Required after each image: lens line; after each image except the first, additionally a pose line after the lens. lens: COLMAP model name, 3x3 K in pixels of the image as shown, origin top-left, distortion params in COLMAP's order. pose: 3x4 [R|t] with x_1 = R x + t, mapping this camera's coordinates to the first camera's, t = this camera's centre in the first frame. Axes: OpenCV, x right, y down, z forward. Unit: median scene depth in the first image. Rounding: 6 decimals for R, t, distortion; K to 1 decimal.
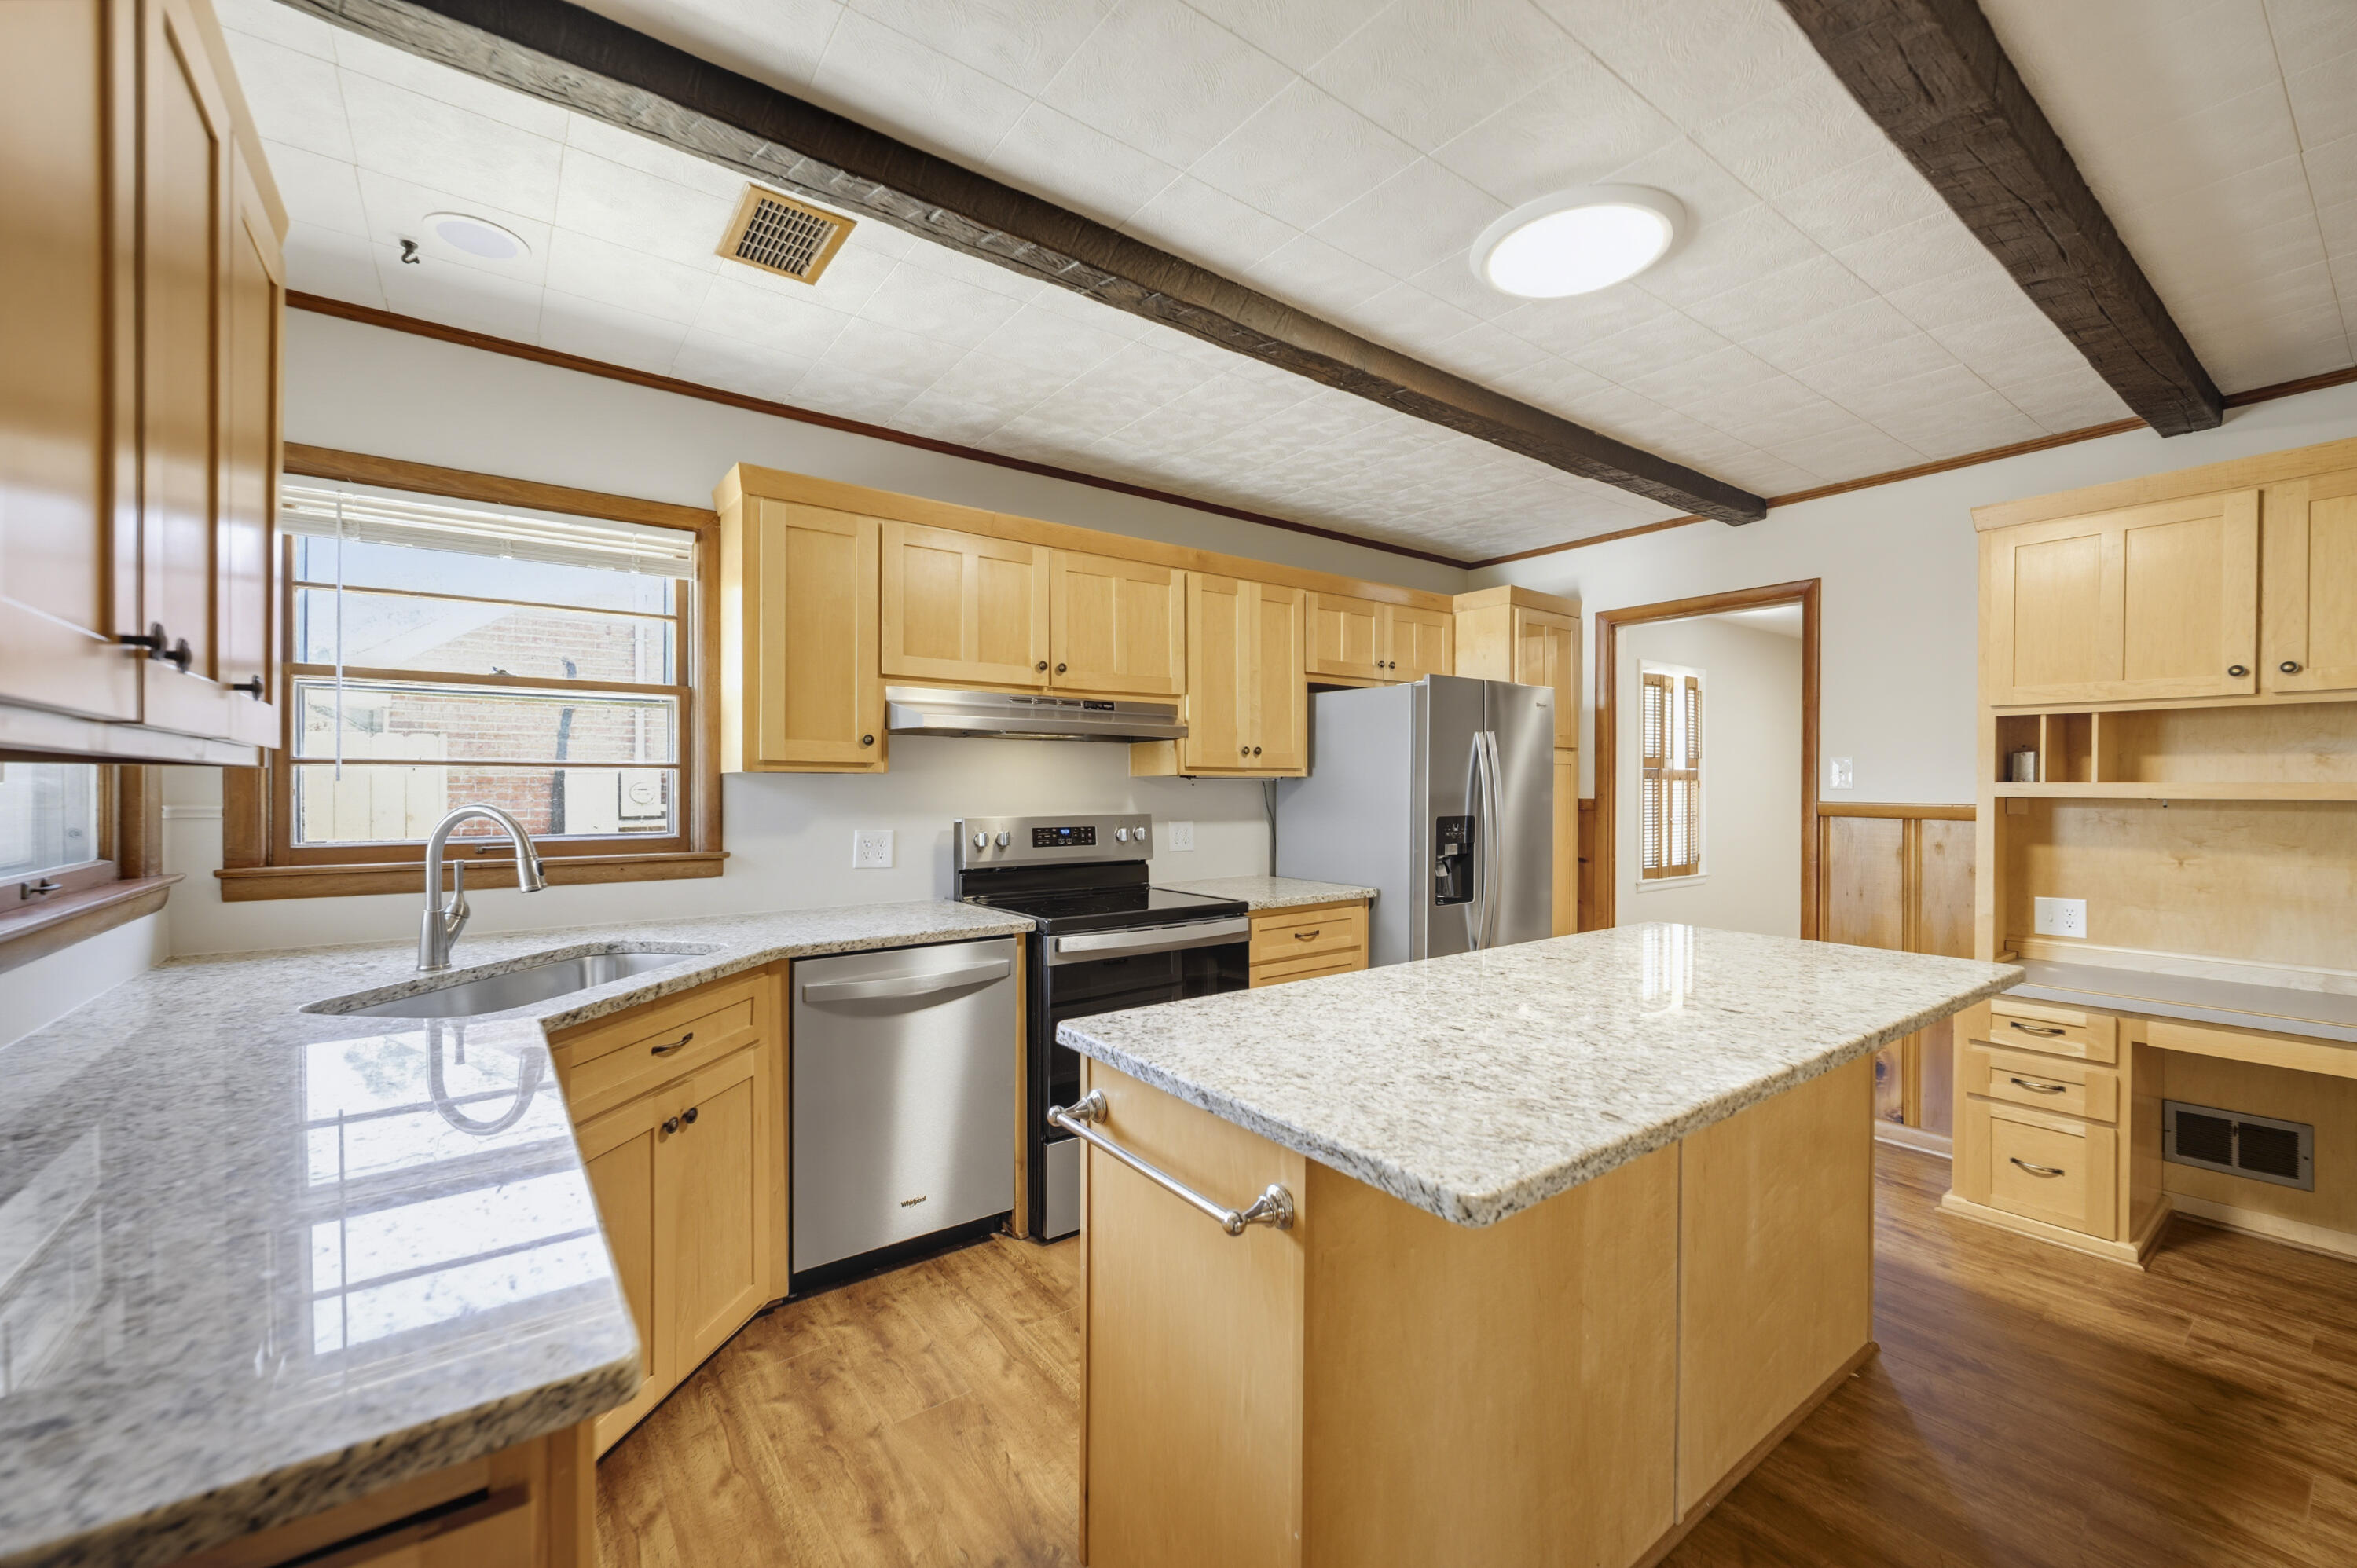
lens RADIAL K [[936.9, 0, 1170.7], [0, 936.9, 788.7], [0, 0, 1]] dist [-0.000844, 0.000109]
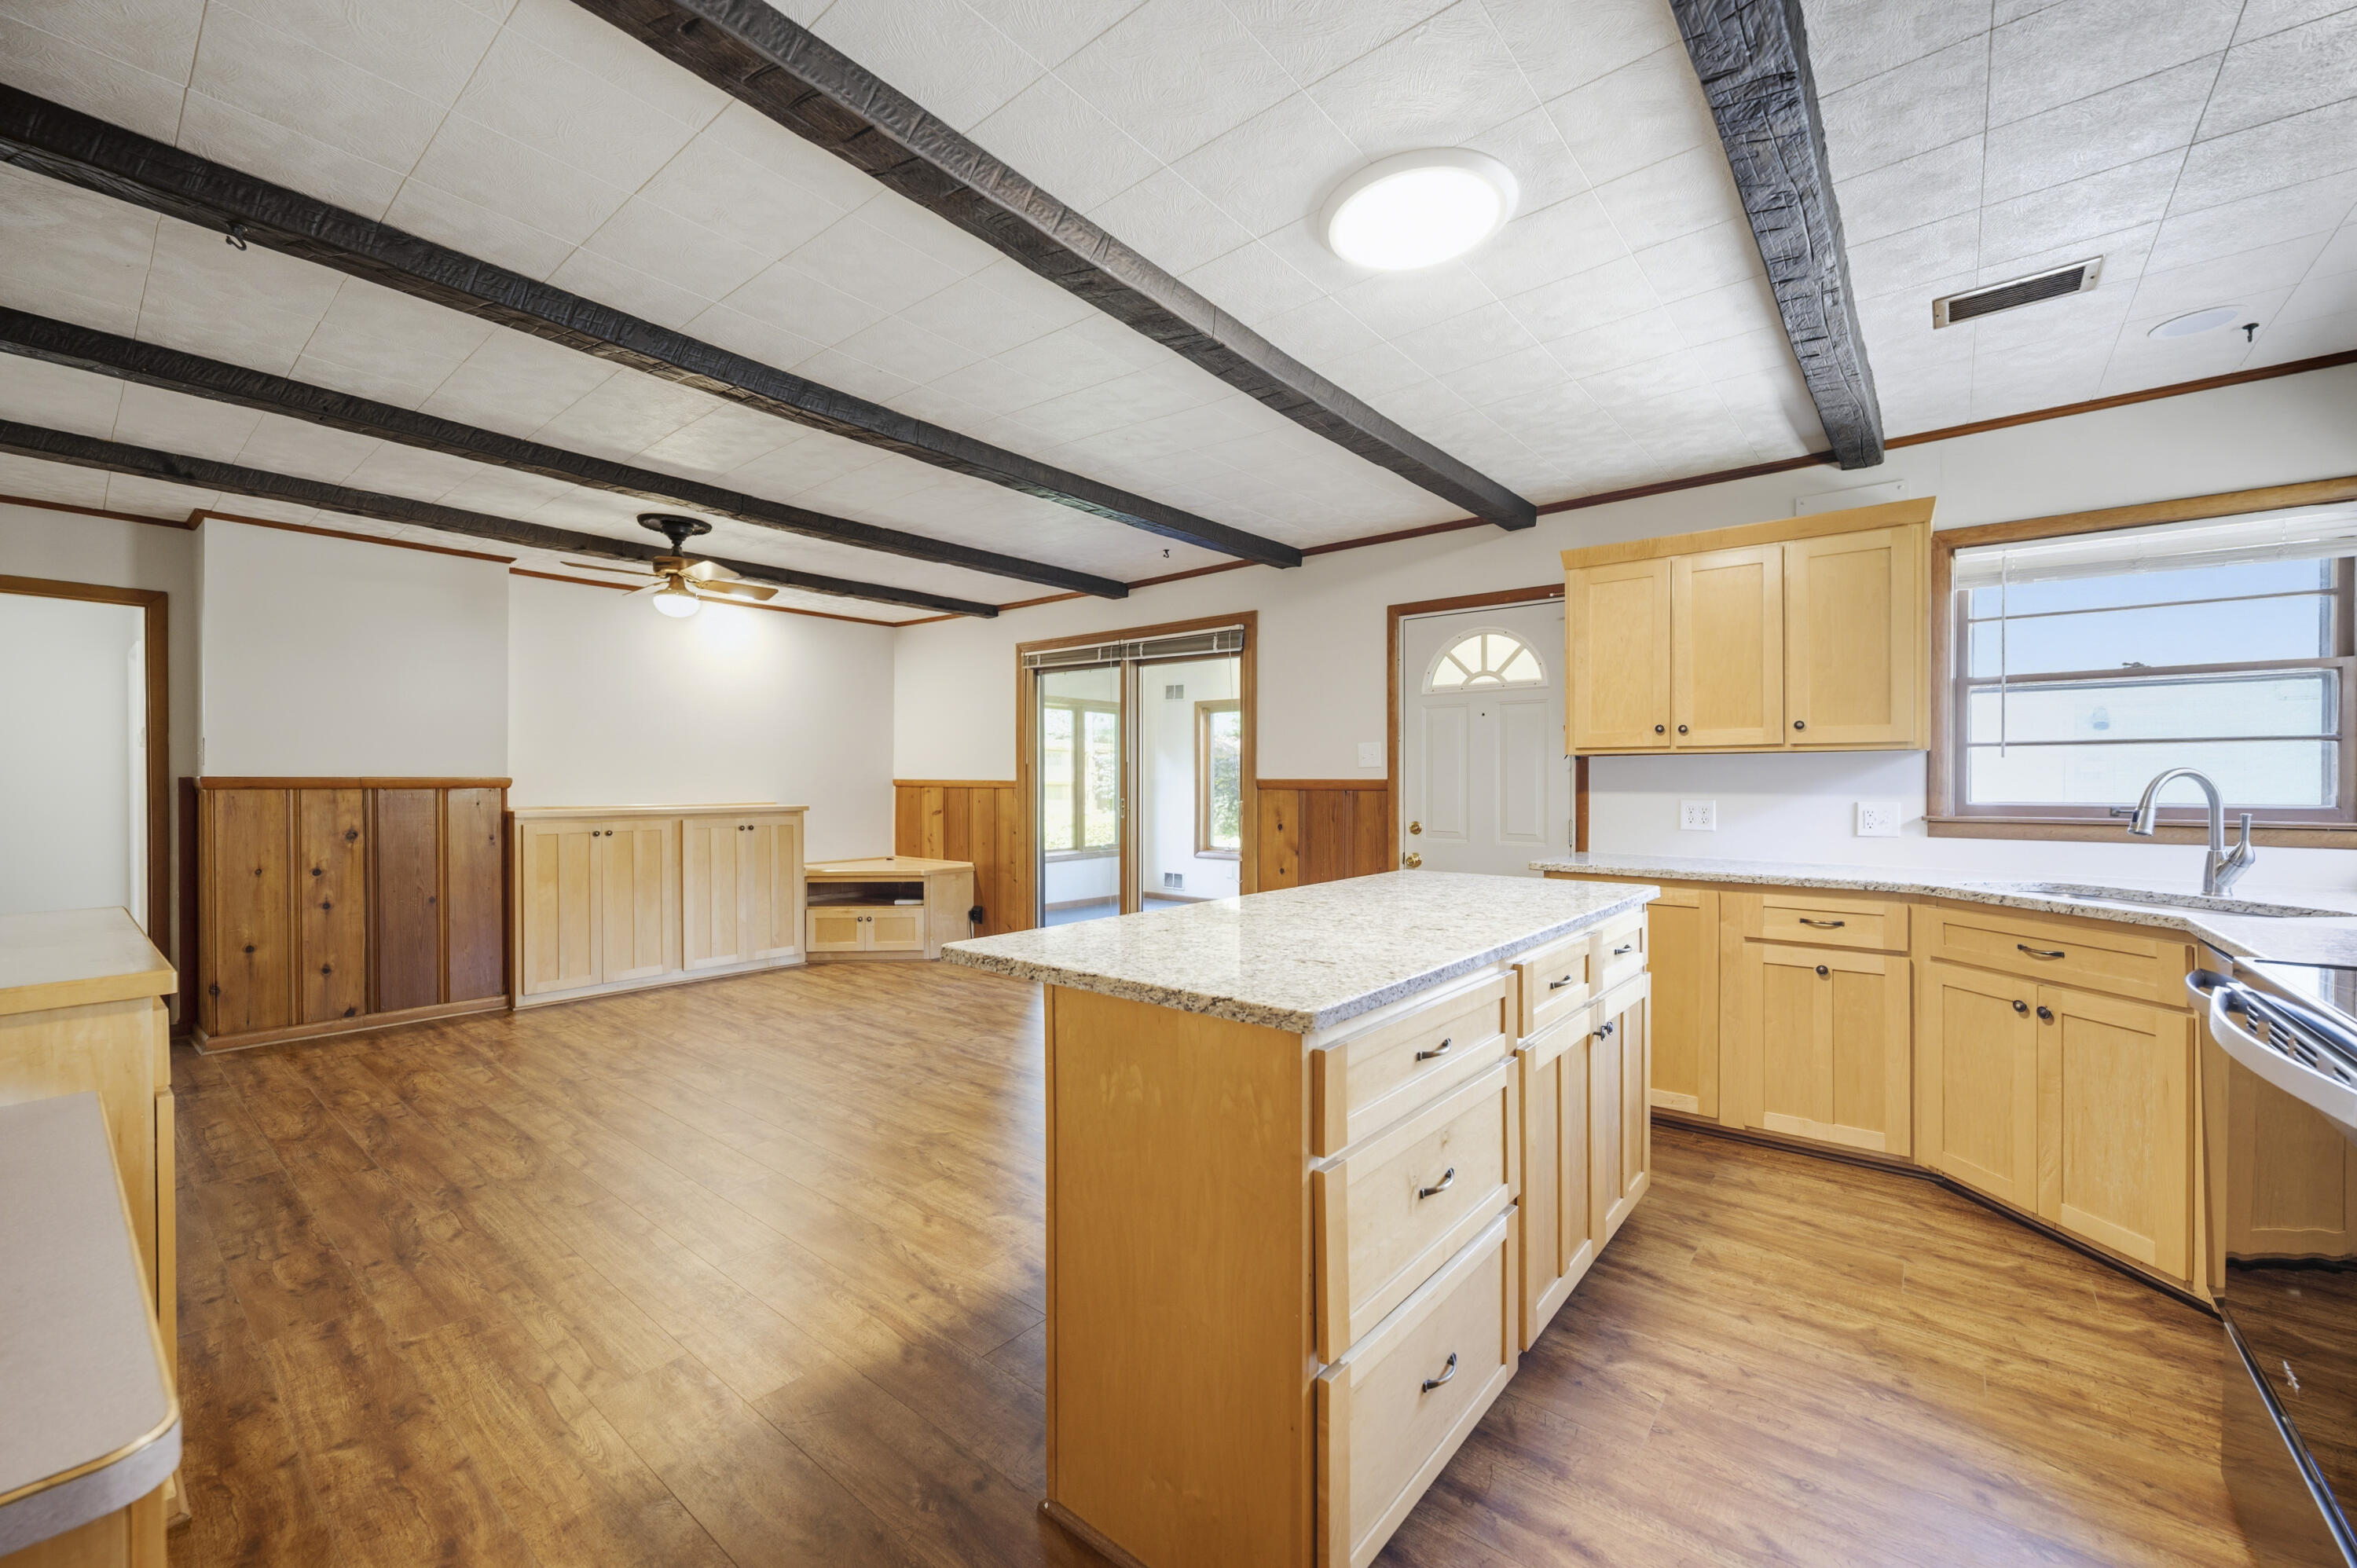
lens RADIAL K [[940.2, 0, 1176.7], [0, 940.2, 787.1], [0, 0, 1]] dist [-0.001191, -0.000201]
pose [[-0.969597, -0.000210, -0.244707, 0.666286], [-0.002888, 0.999940, 0.010585, 0.024601], [0.244690, 0.010970, -0.969539, 1.384695]]
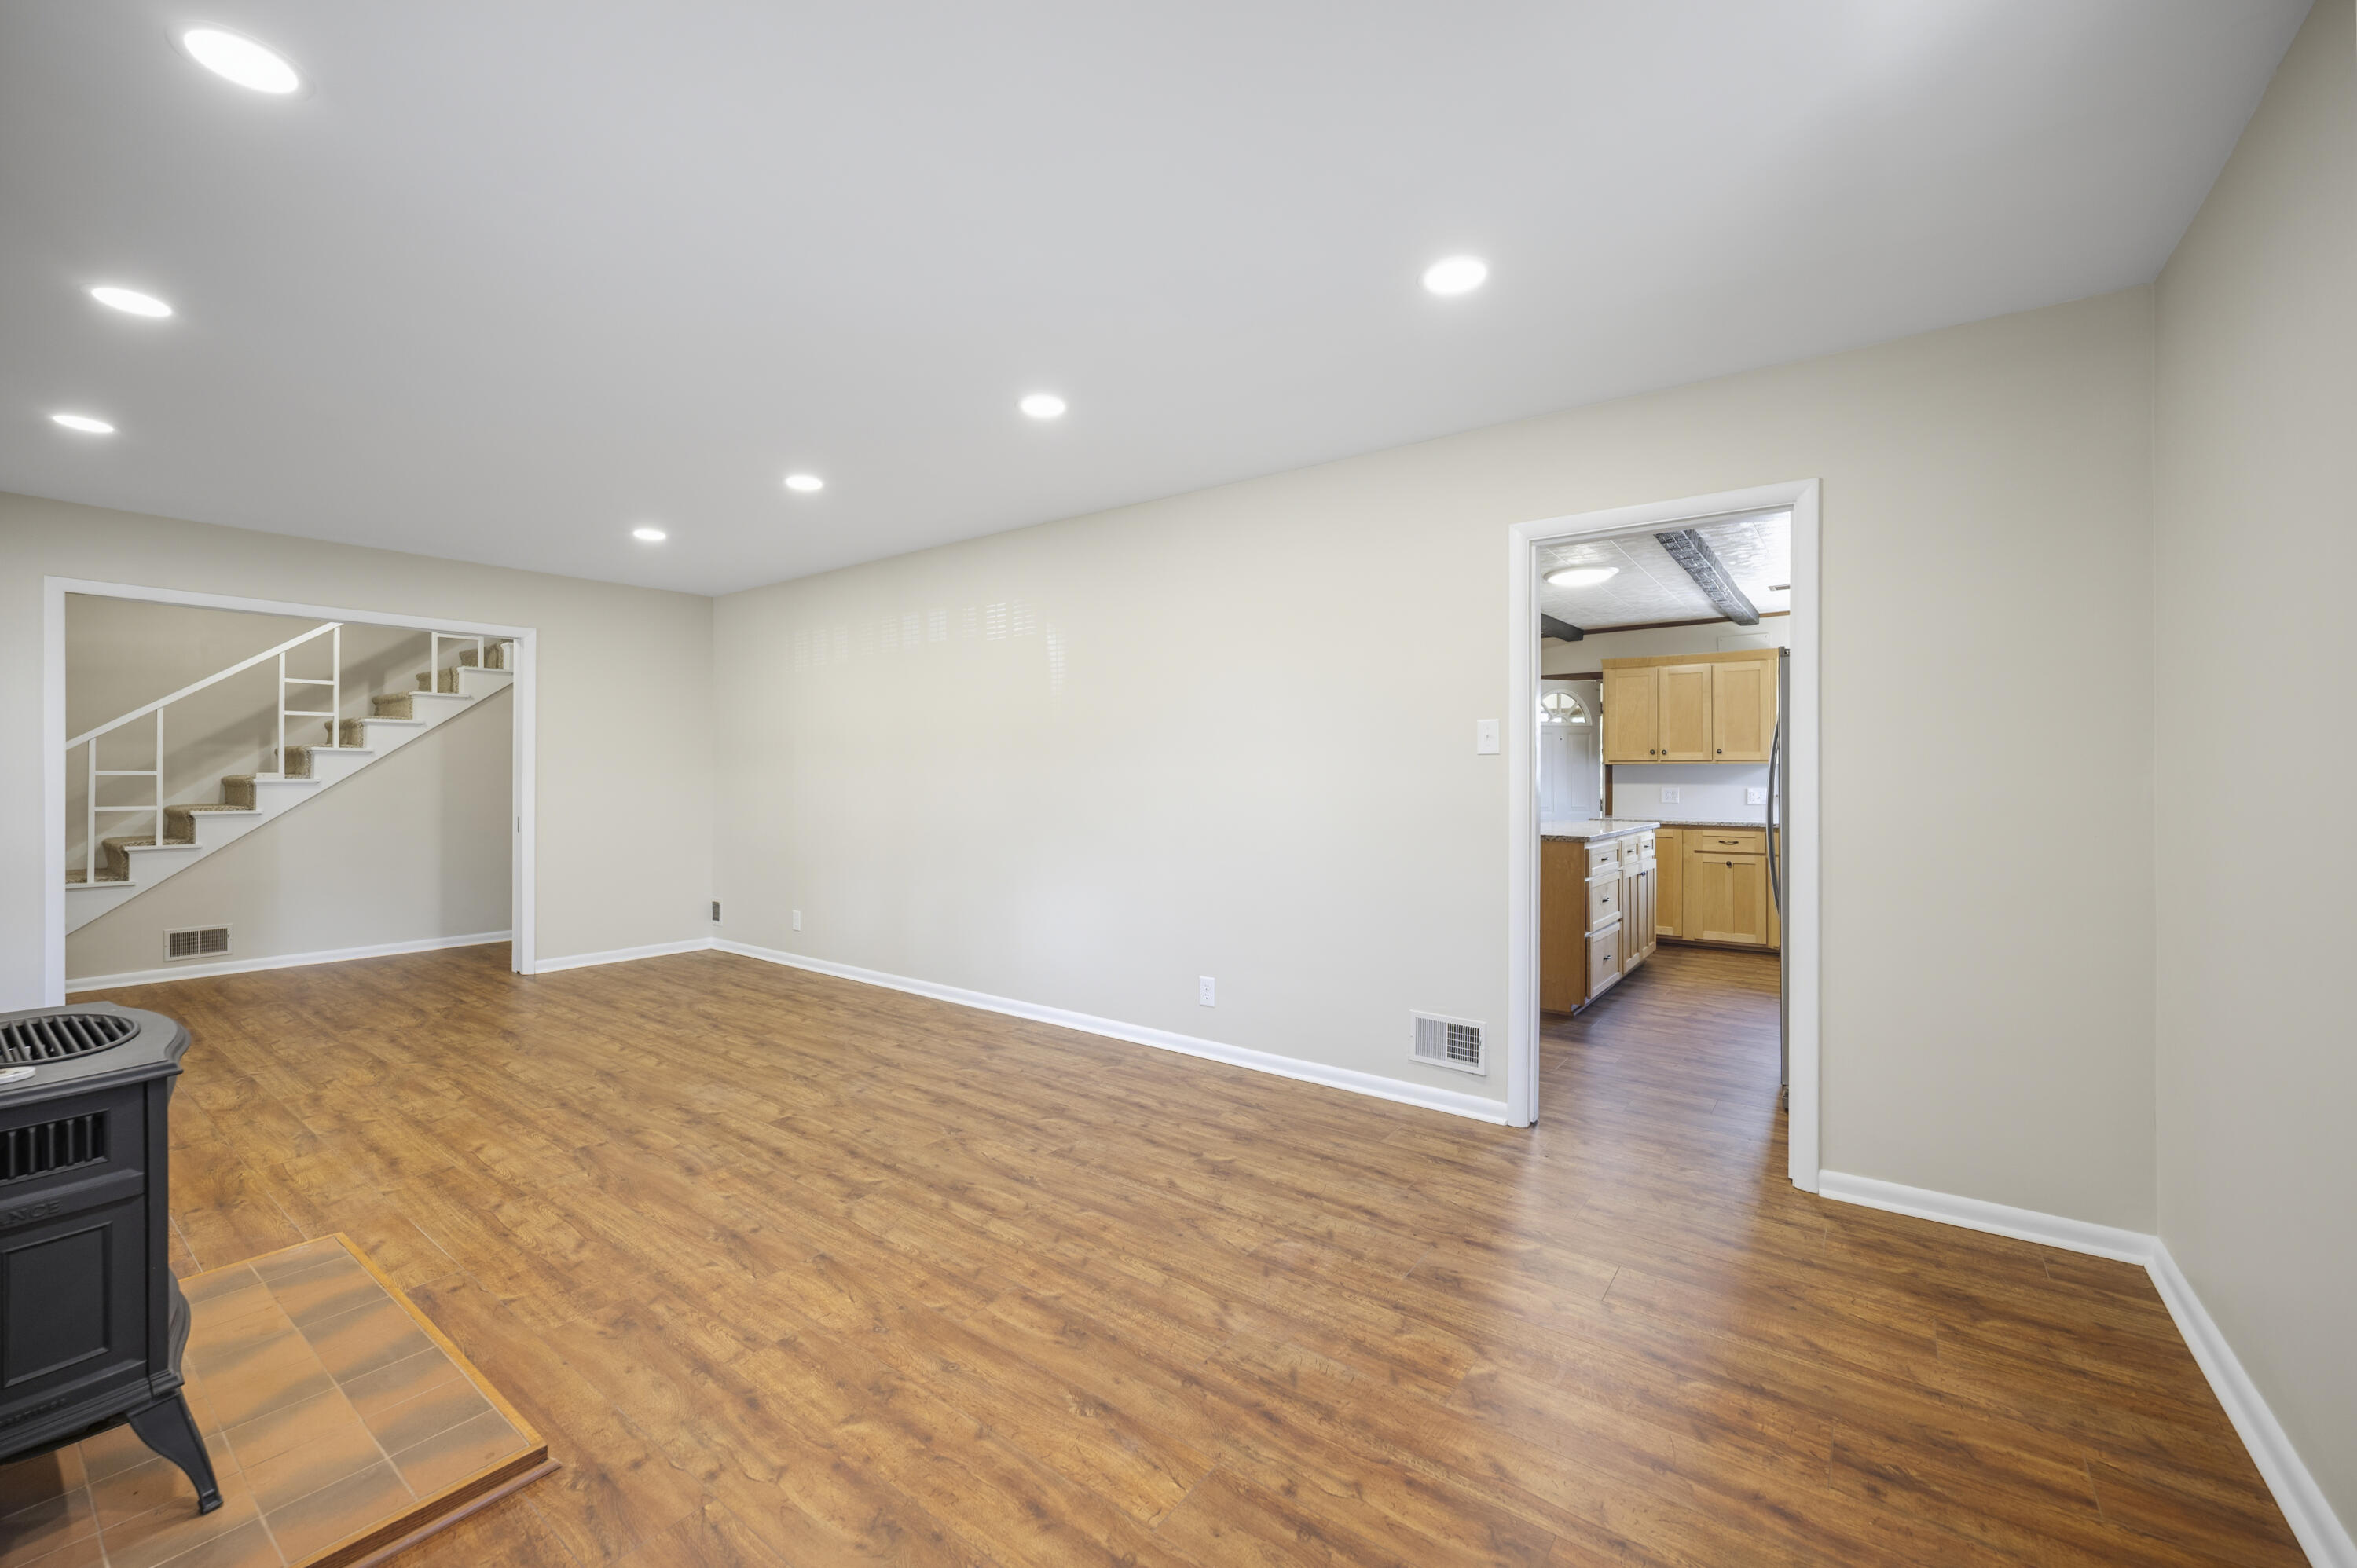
lens RADIAL K [[937.0, 0, 1180.6], [0, 937.0, 775.3], [0, 0, 1]] dist [-0.001676, 0.000026]
pose [[-0.956399, -0.004675, -0.292026, 1.722335], [-0.005169, 0.999986, 0.000920, 0.025366], [0.292017, 0.002389, -0.956410, 2.401837]]
